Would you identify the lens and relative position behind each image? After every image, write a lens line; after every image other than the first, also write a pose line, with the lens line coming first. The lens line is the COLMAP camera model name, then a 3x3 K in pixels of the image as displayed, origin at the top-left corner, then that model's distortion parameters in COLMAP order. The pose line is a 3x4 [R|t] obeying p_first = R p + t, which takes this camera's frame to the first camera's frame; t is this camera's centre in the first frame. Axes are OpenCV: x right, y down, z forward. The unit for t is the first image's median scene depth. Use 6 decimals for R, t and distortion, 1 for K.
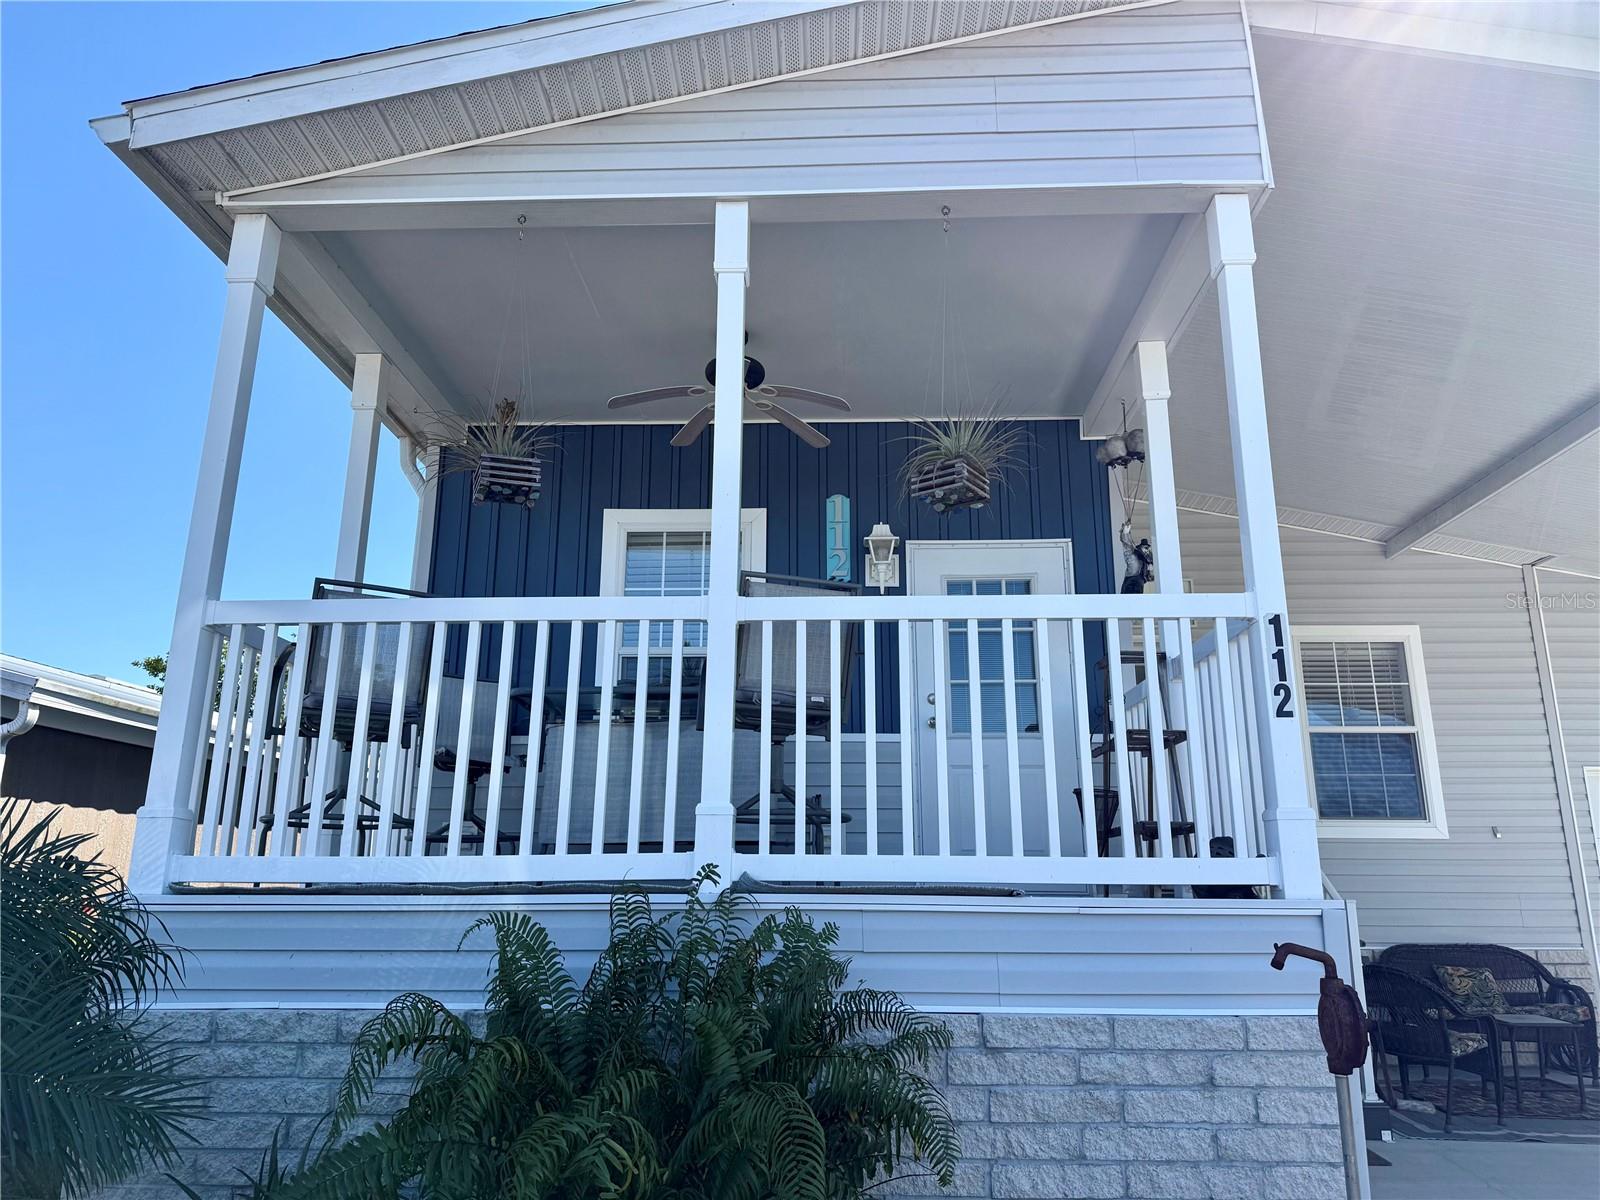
lens RADIAL K [[1111.8, 0, 793.6], [0, 1111.8, 608.4], [0, 0, 1]] dist [0.048411, -0.033514]
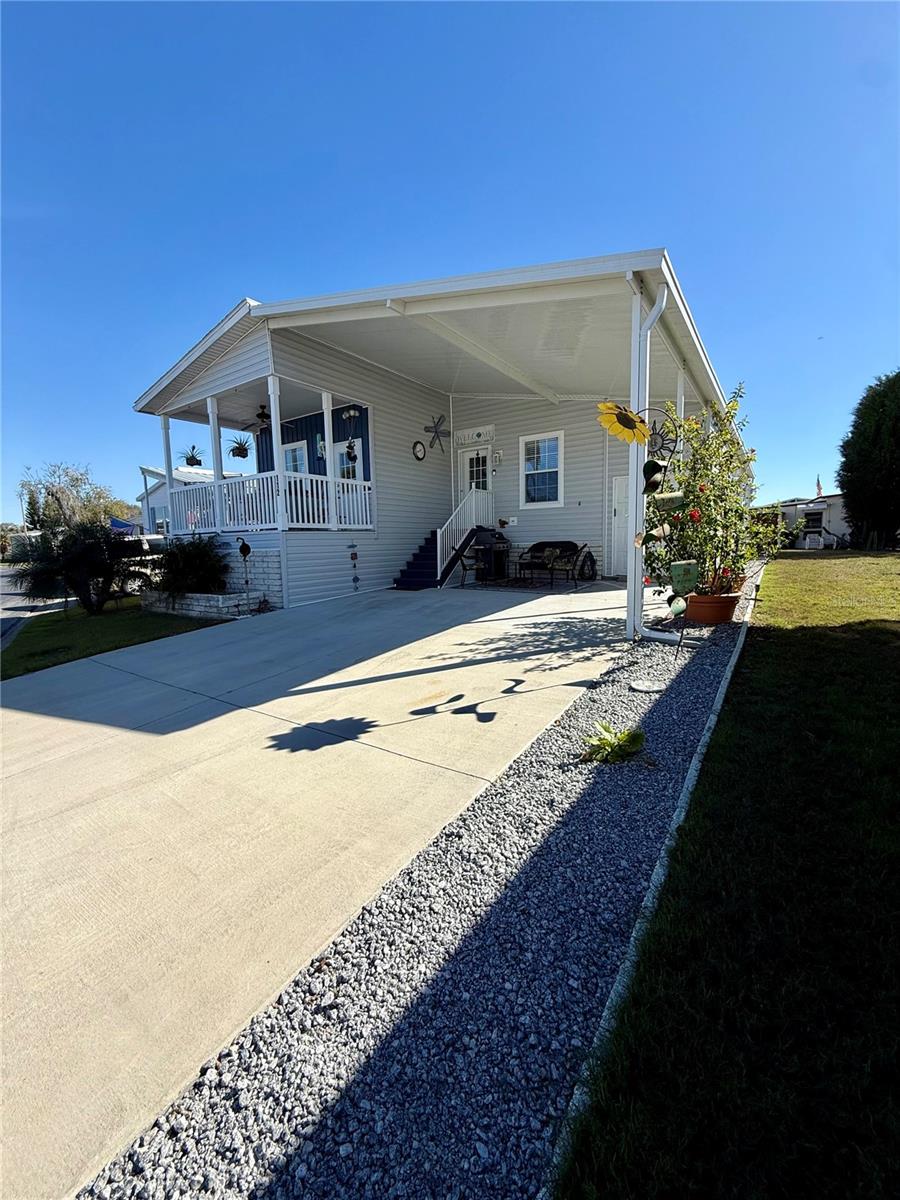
lens RADIAL K [[477.9, 0, 458.7], [0, 477.9, 602.4], [0, 0, 1]] dist [-0.001222, -0.000165]
pose [[0.849662, 0.039764, -0.525827, 2.045752], [0.158015, 0.932133, 0.325820, -0.028319], [0.503096, -0.359925, 0.785715, -0.433008]]
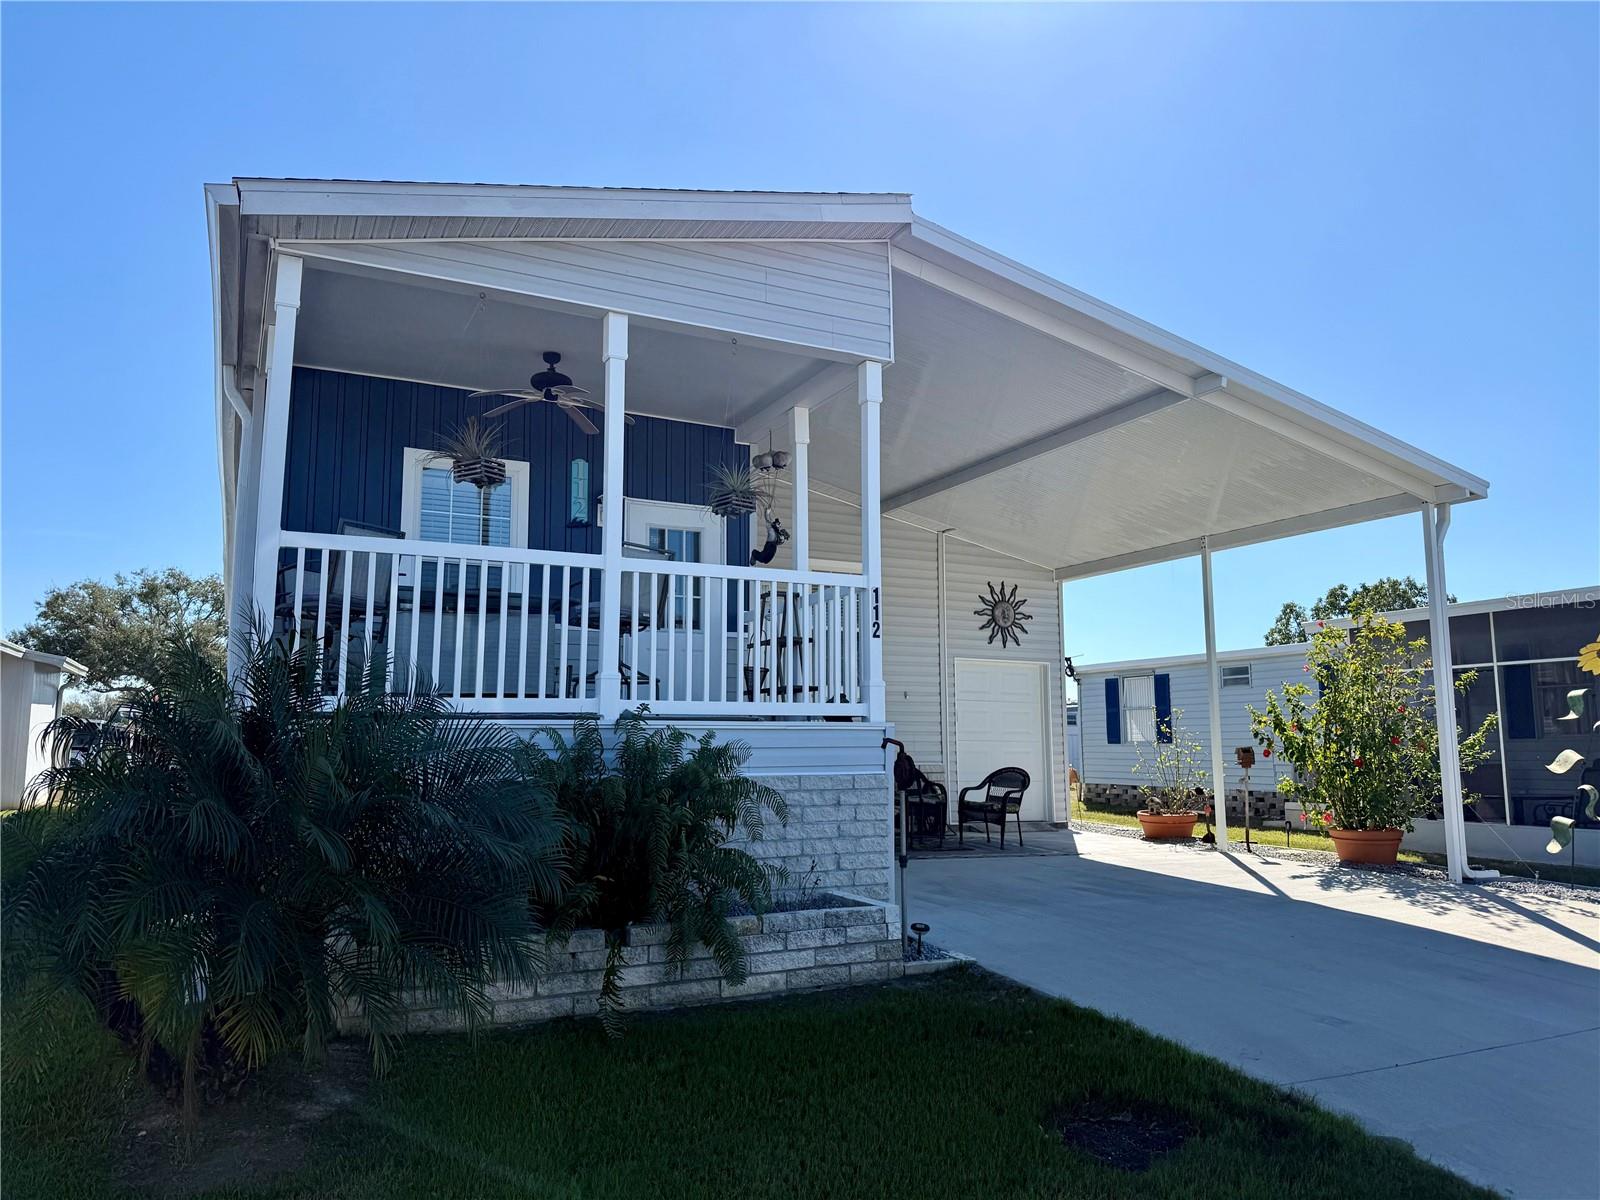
lens RADIAL K [[1111.8, 0, 800.9], [0, 1111.8, 611.4], [0, 0, 1]] dist [0.048411, -0.033514]
pose [[0.873121, 0.053643, 0.484544, -0.599186], [-0.112578, 0.989249, 0.093341, -0.111481], [-0.474328, -0.136046, 0.869773, -0.627162]]
